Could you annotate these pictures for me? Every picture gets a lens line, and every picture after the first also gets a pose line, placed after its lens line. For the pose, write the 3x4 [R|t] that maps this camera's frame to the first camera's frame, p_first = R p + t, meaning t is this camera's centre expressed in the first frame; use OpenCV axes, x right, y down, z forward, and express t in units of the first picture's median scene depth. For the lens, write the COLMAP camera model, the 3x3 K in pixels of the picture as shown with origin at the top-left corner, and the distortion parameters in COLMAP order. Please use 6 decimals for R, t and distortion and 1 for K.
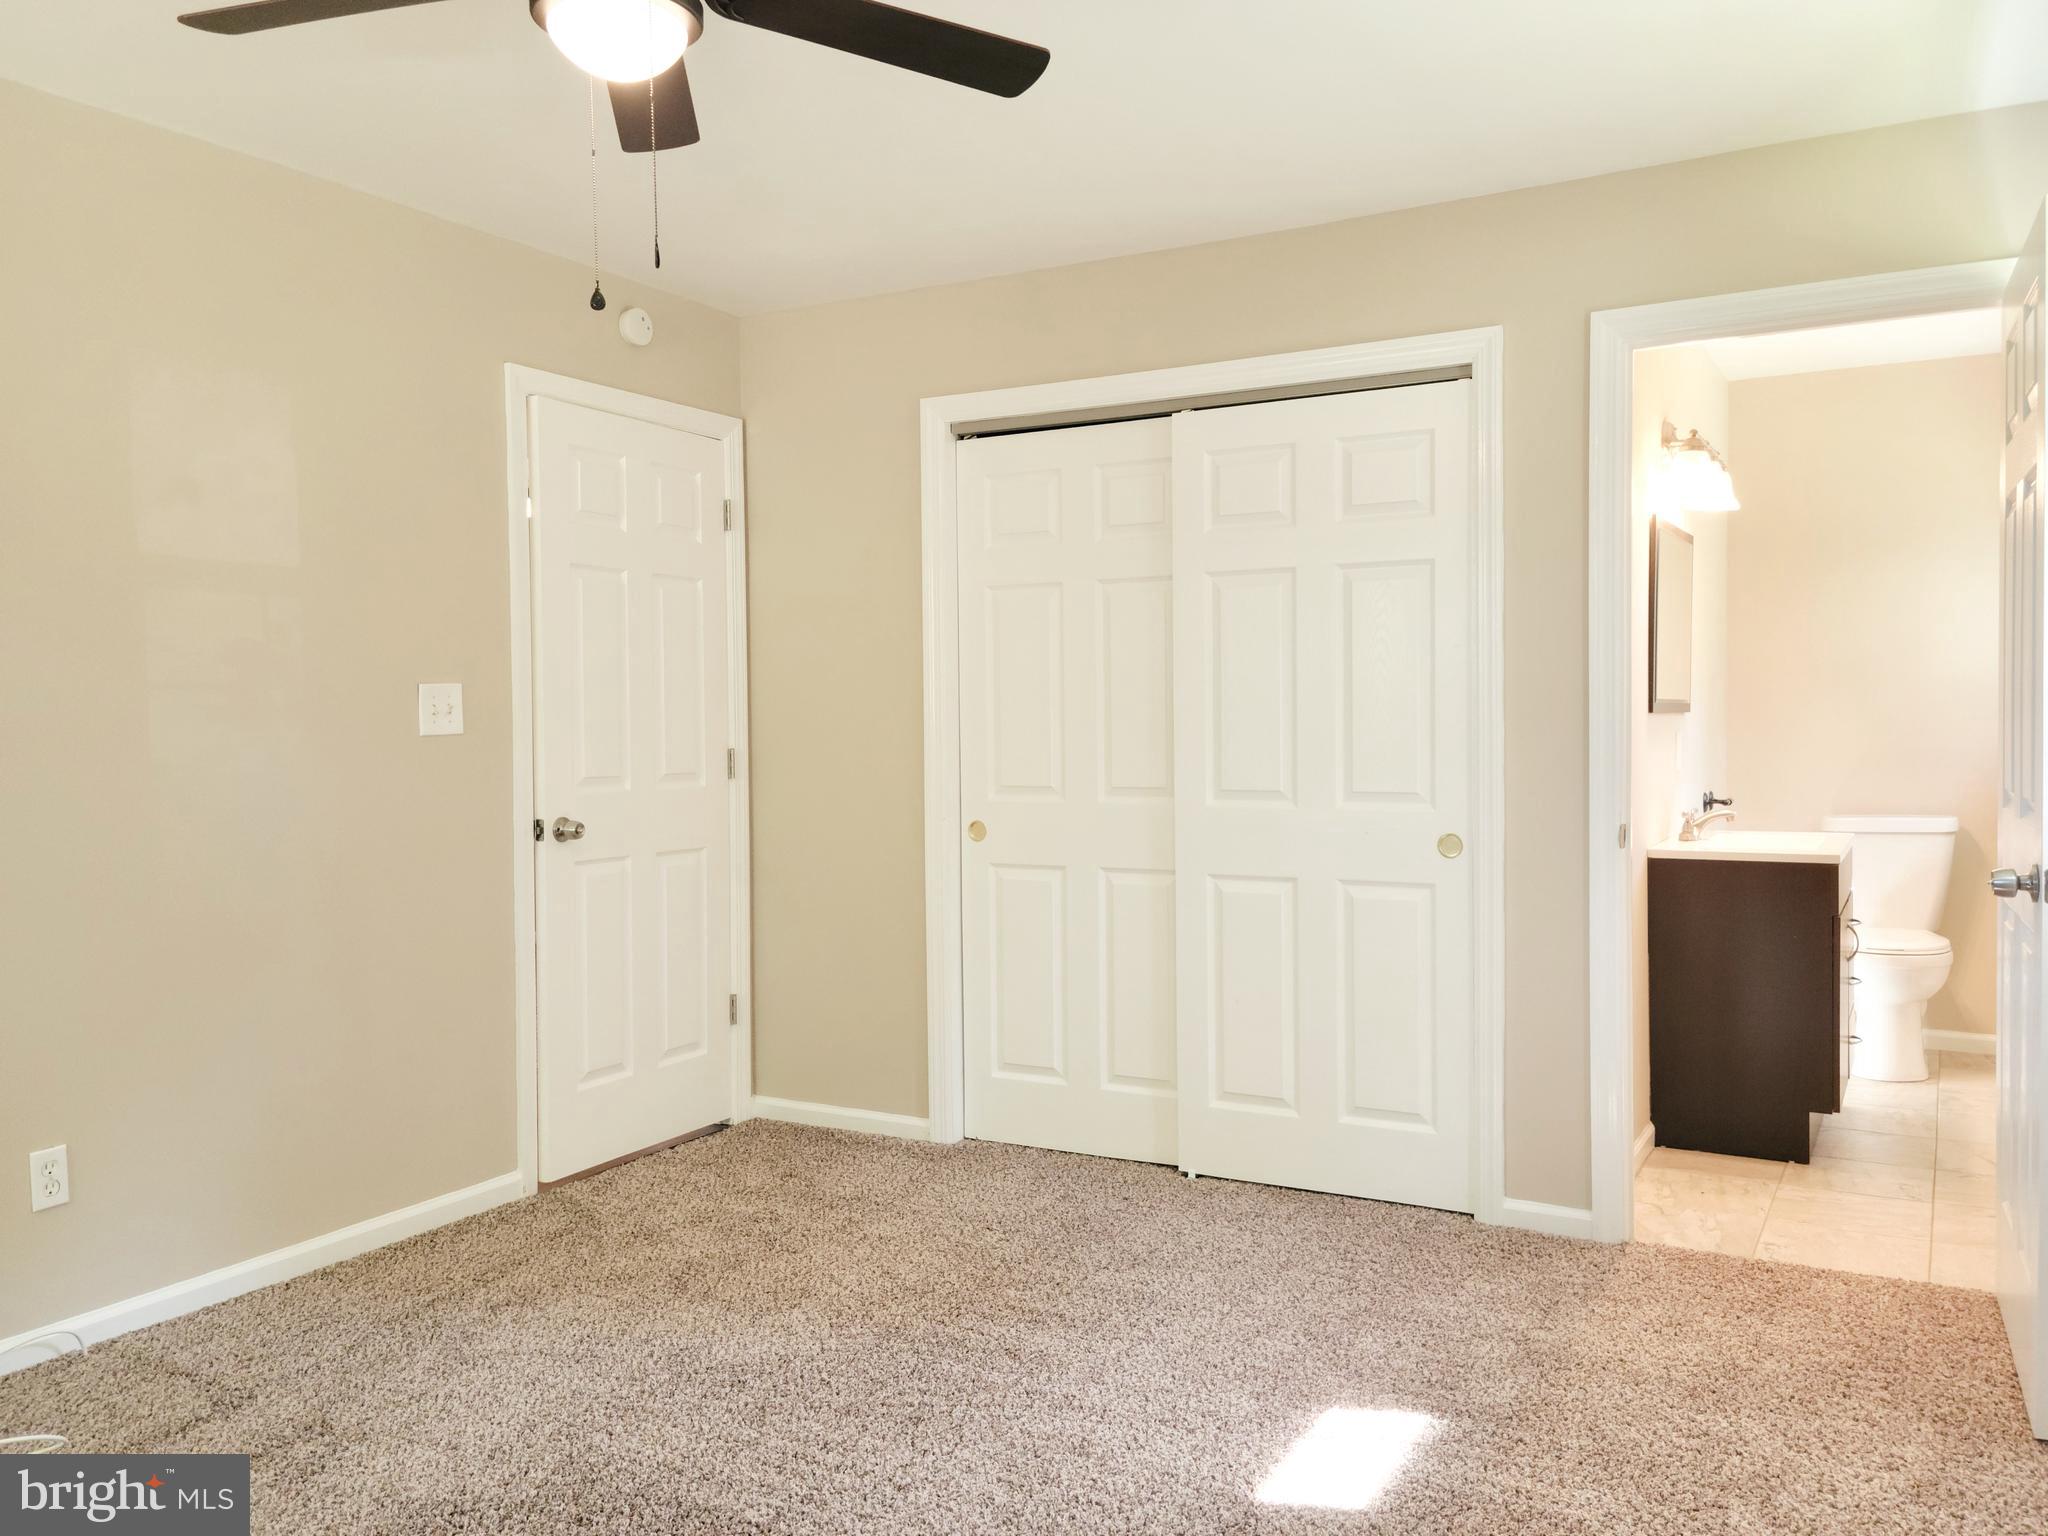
lens RADIAL K [[1643.1, 0, 1022.2], [0, 1643.1, 743.9], [0, 0, 1]] dist [0.095590, -0.077096]
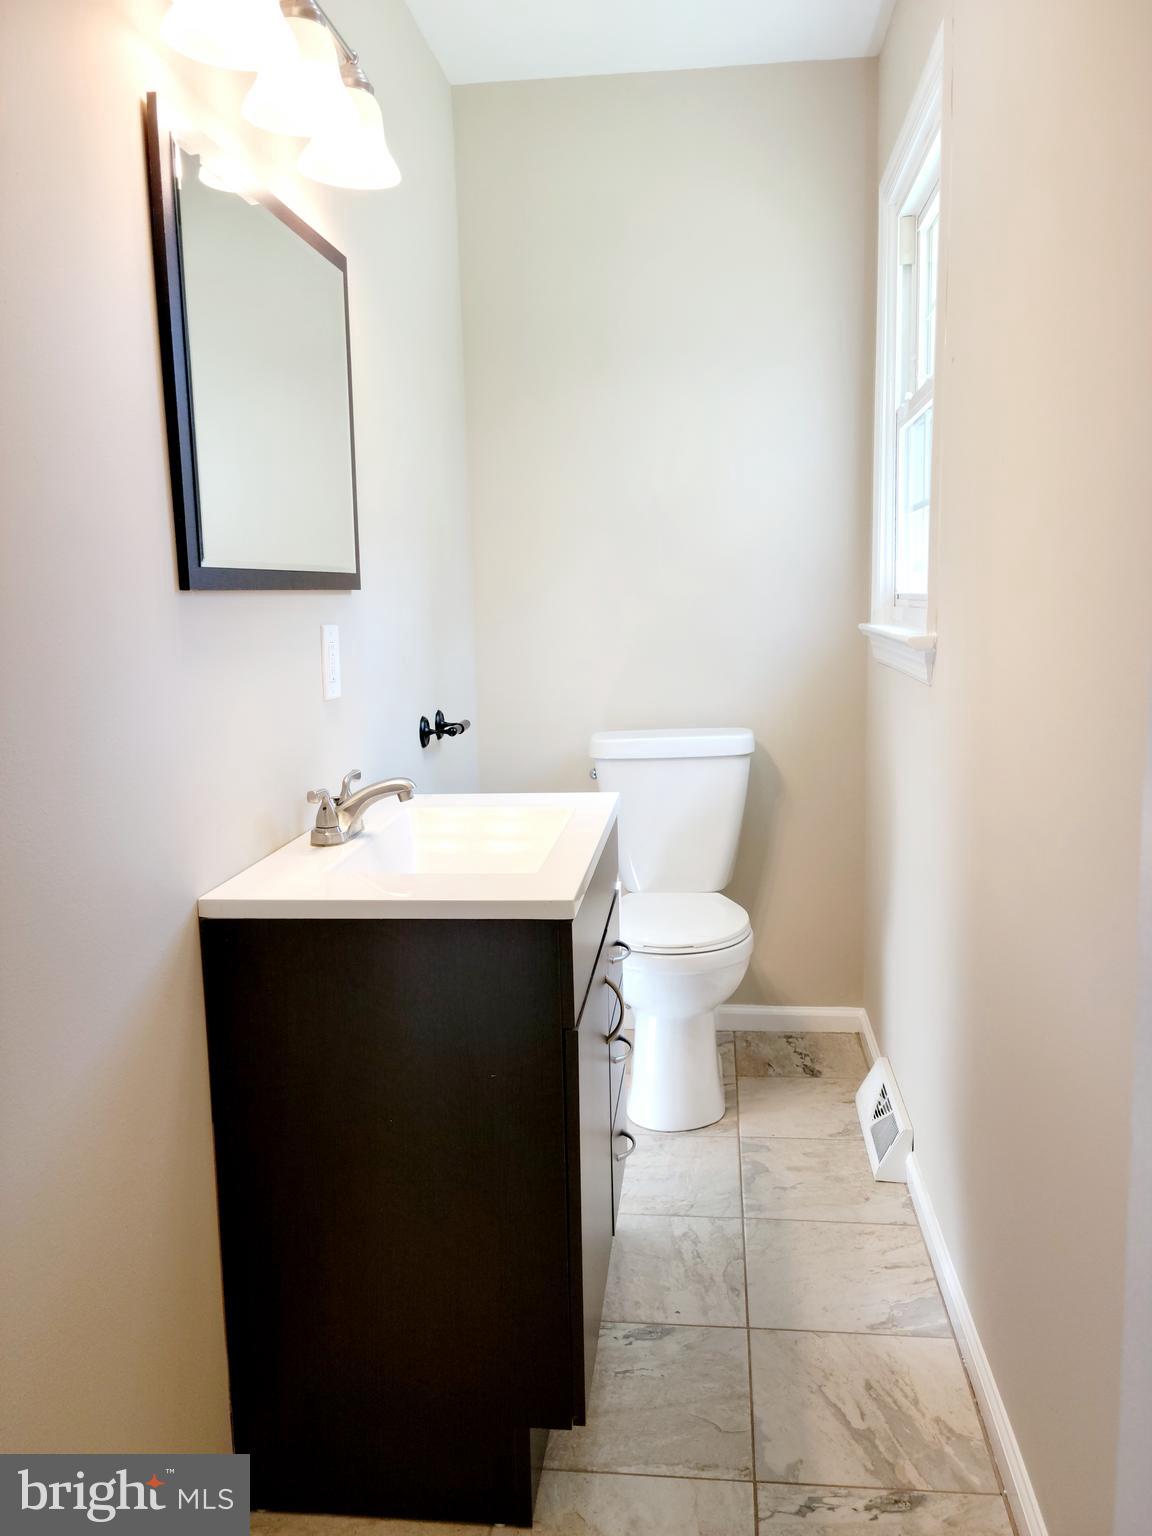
lens RADIAL K [[1270.9, 0, 556.7], [0, 1270.9, 766.6], [0, 0, 1]] dist [0.091786, -0.106836]
pose [[0.926530, -0.068070, 0.370012, 0.338958], [0.027244, 0.993053, 0.114469, -0.008421], [-0.375234, -0.095979, 0.921948, 0.648528]]
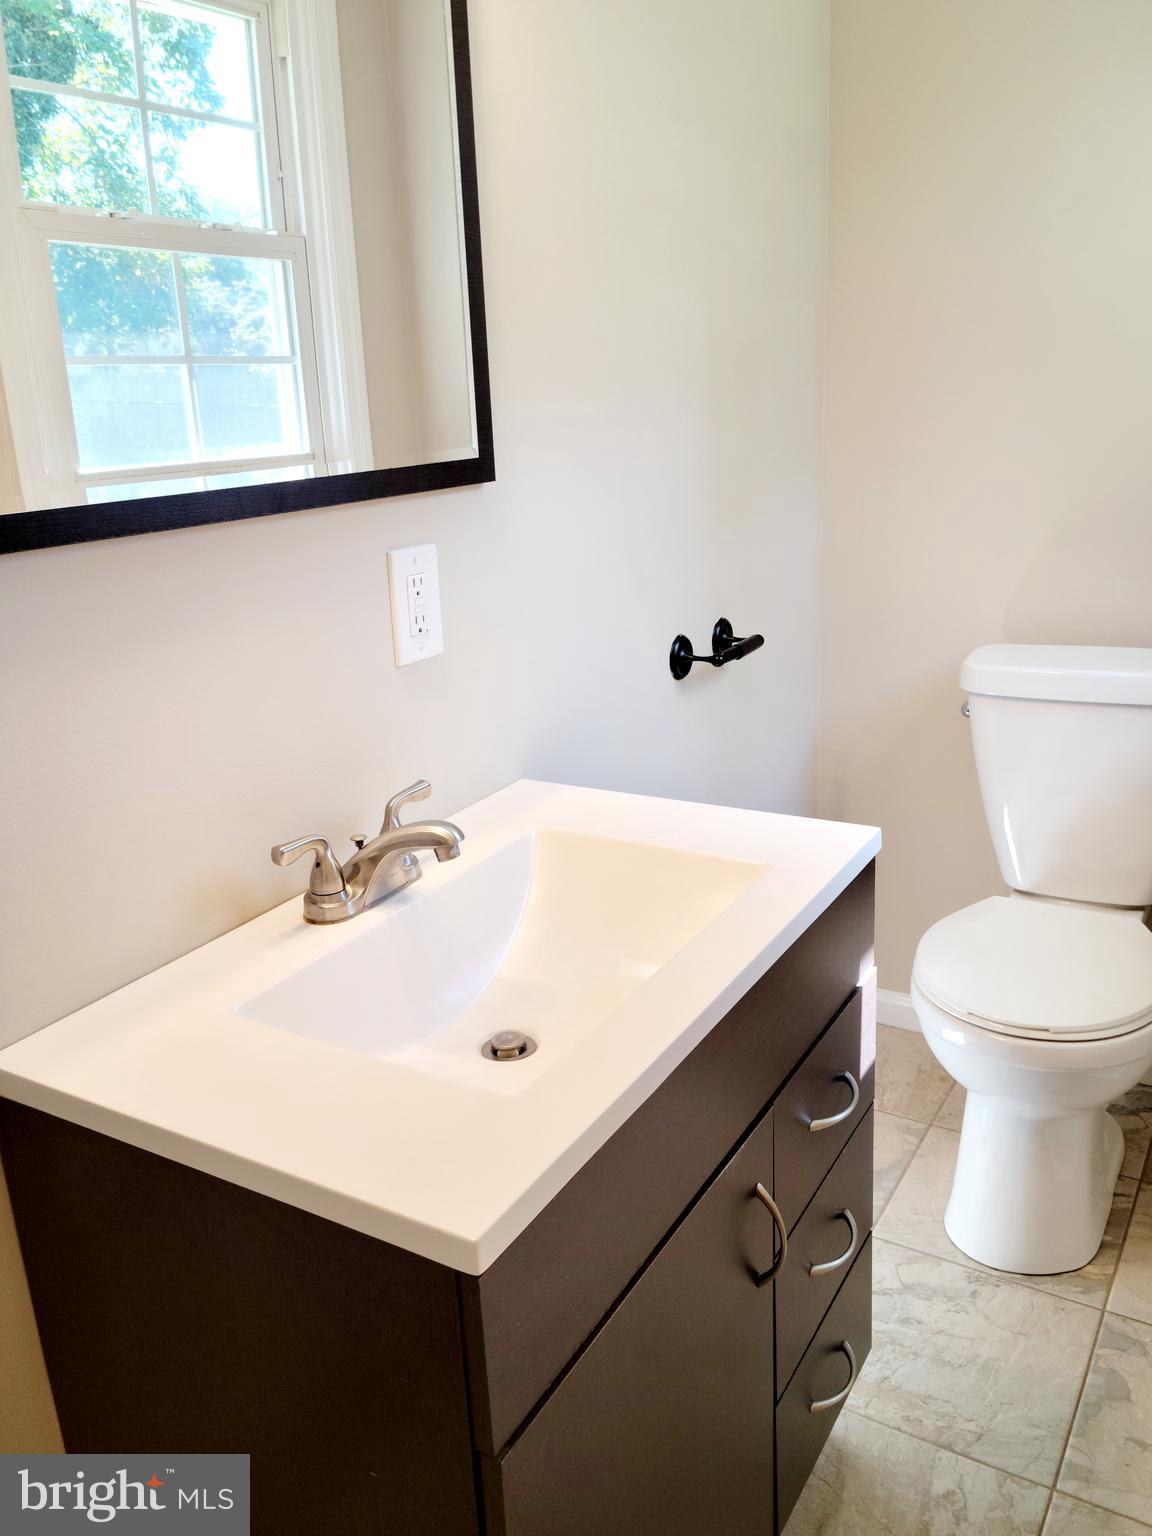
lens RADIAL K [[1270.9, 0, 556.7], [0, 1270.9, 766.6], [0, 0, 1]] dist [0.091786, -0.106836]
pose [[0.998463, -0.024721, -0.049598, 0.485953], [0.037326, 0.961525, 0.272170, -0.039754], [0.040961, -0.273603, 0.960970, 0.812009]]
